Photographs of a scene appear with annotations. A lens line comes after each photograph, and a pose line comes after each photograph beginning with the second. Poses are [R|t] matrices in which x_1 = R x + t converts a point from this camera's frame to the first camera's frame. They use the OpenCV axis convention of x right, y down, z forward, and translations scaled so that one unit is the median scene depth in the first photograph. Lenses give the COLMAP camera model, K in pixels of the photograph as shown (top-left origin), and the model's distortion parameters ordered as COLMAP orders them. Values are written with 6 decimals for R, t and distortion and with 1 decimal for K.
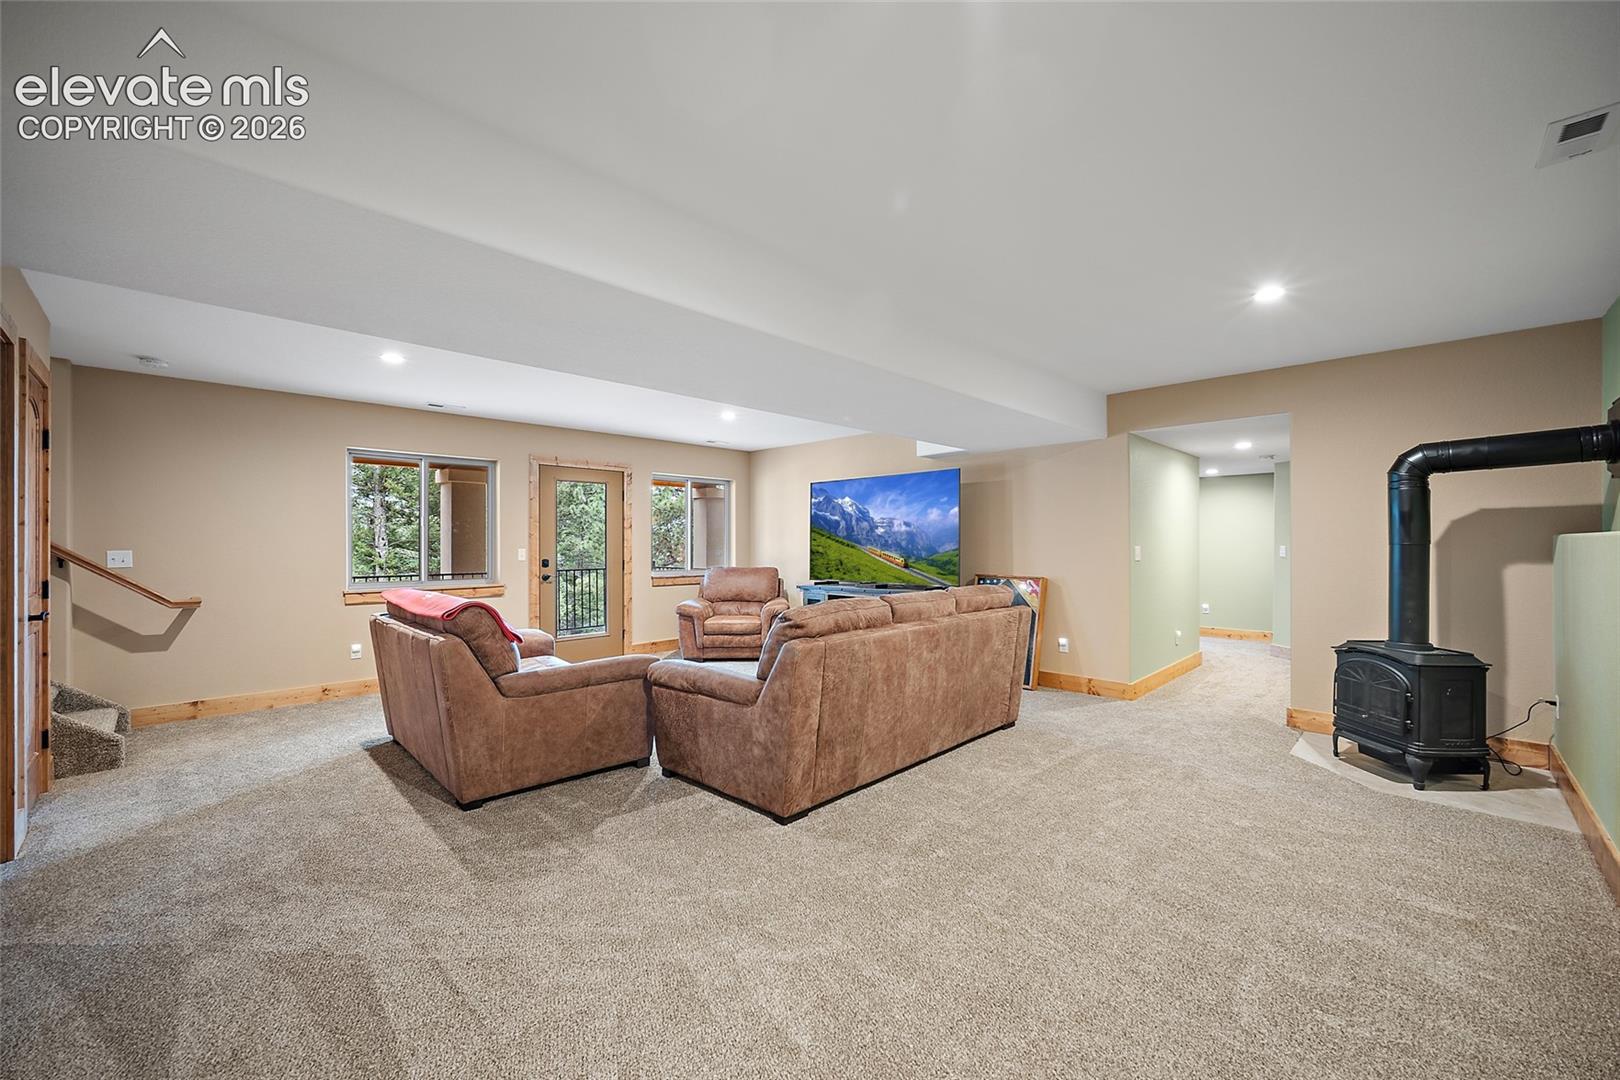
lens RADIAL K [[643.3, 0, 811.4], [0, 643.3, 534.9], [0, 0, 1]] dist [-0.002007, -0.000262]
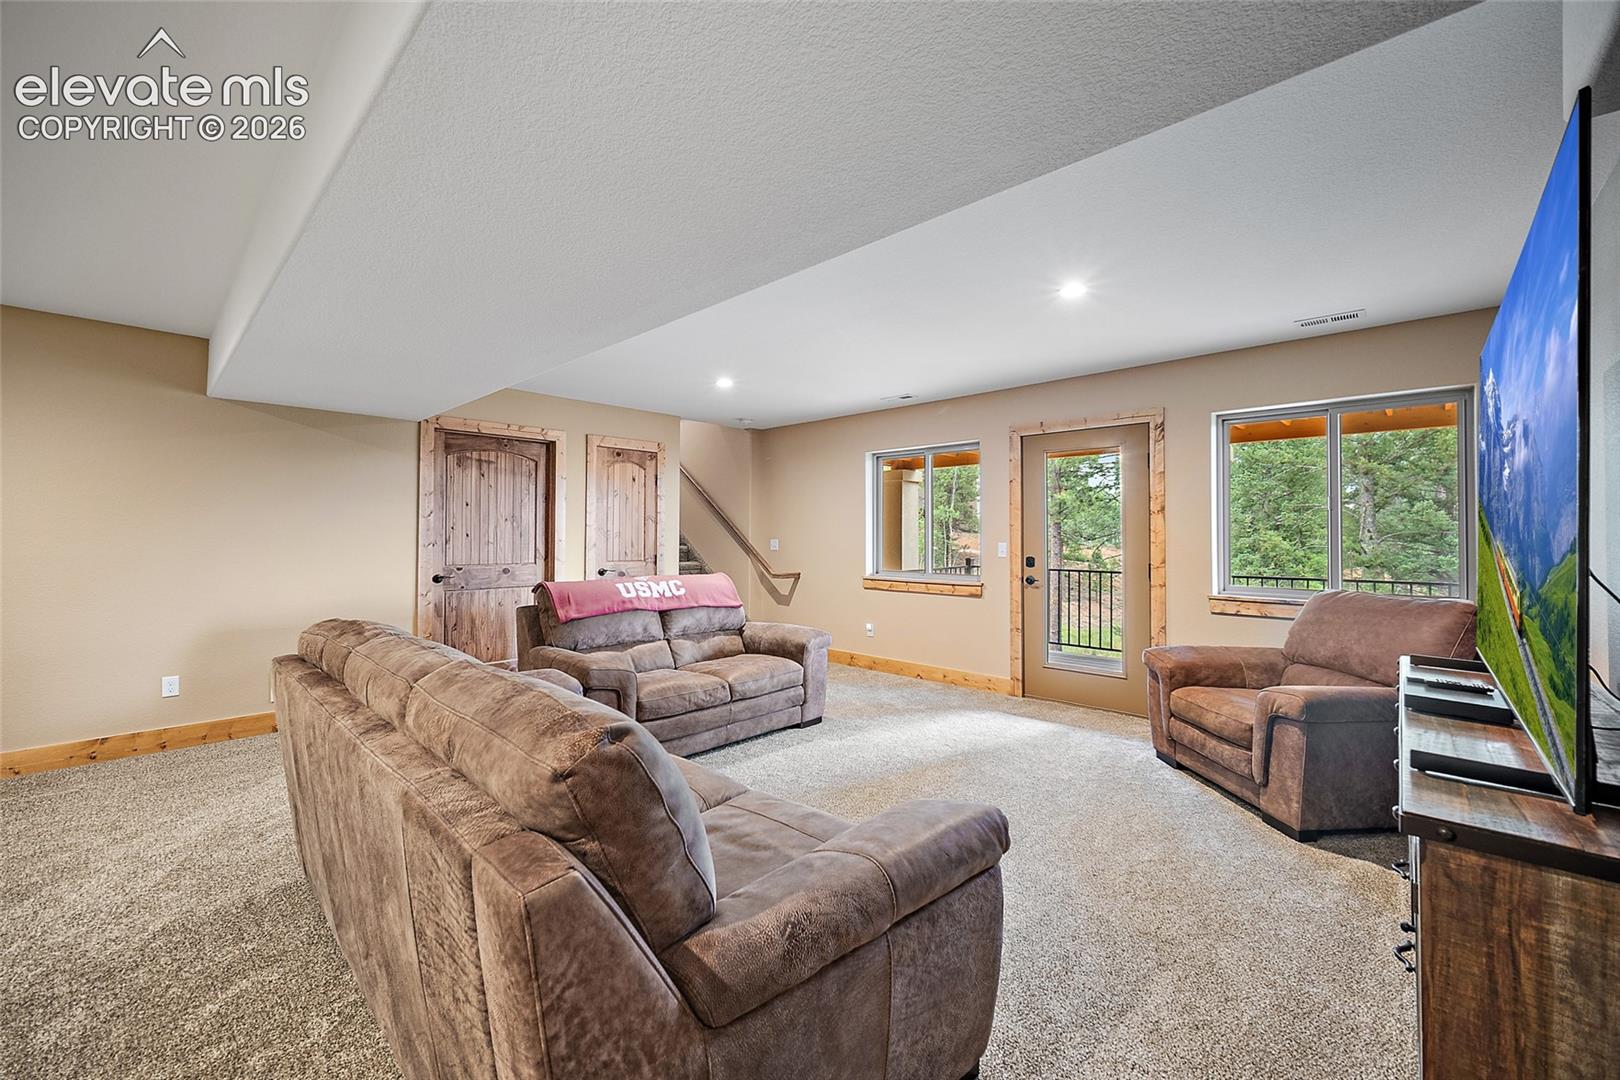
lens RADIAL K [[643.3, 0, 821.4], [0, 643.3, 538.4], [0, 0, 1]] dist [-0.002007, -0.000262]
pose [[0.012156, -0.006097, -0.999908, 0.349866], [-0.007779, 0.999951, -0.006192, 0.021973], [0.999896, 0.007854, 0.012108, 0.720724]]
